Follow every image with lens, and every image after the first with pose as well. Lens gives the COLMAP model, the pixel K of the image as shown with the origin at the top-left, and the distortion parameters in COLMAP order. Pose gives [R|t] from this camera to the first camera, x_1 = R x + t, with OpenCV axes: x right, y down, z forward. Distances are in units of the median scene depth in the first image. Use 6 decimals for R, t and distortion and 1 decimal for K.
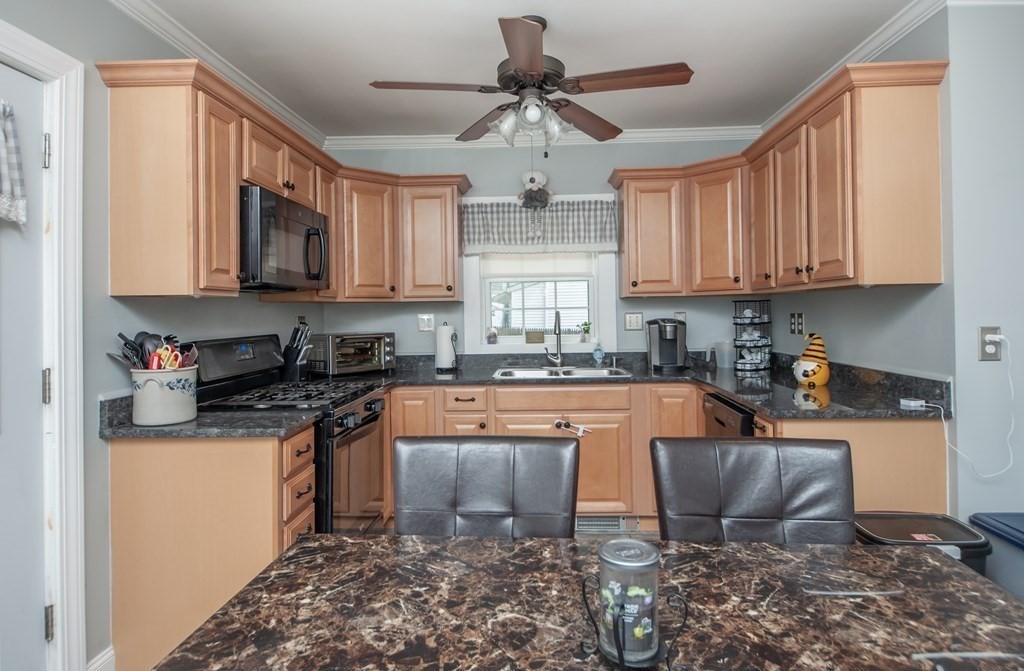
lens RADIAL K [[570.0, 0, 518.2], [0, 570.0, 302.2], [0, 0, 1]] dist [0.046368, -0.035553]
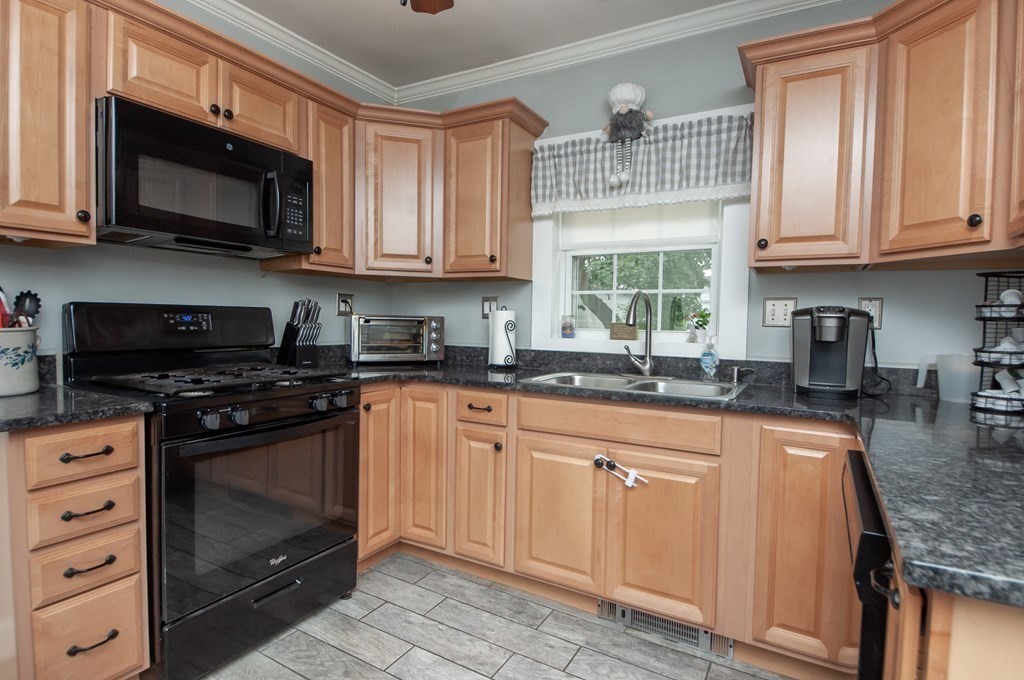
lens RADIAL K [[522.5, 0, 512.0], [0, 522.5, 340.0], [0, 0, 1]] dist [0.032278, -0.031704]
pose [[0.888954, 0.052844, -0.454939, 0.219159], [-0.026443, 0.997586, 0.064206, 0.036853], [0.457233, -0.045046, 0.888205, 0.391352]]
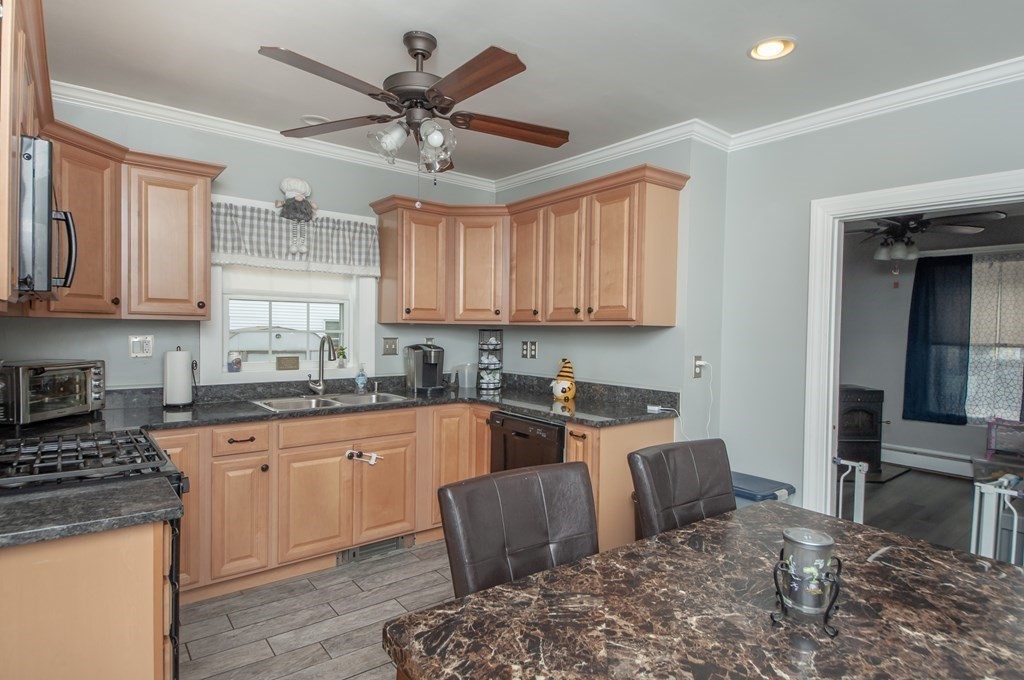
lens RADIAL K [[547.6, 0, 512.0], [0, 547.6, 340.0], [0, 0, 1]] dist [0.014614, -0.002116]
pose [[0.755324, 0.013080, 0.655221, -0.294841], [-0.036321, 0.999100, 0.021926, -0.007924], [-0.654345, -0.040360, 0.755119, 0.122888]]
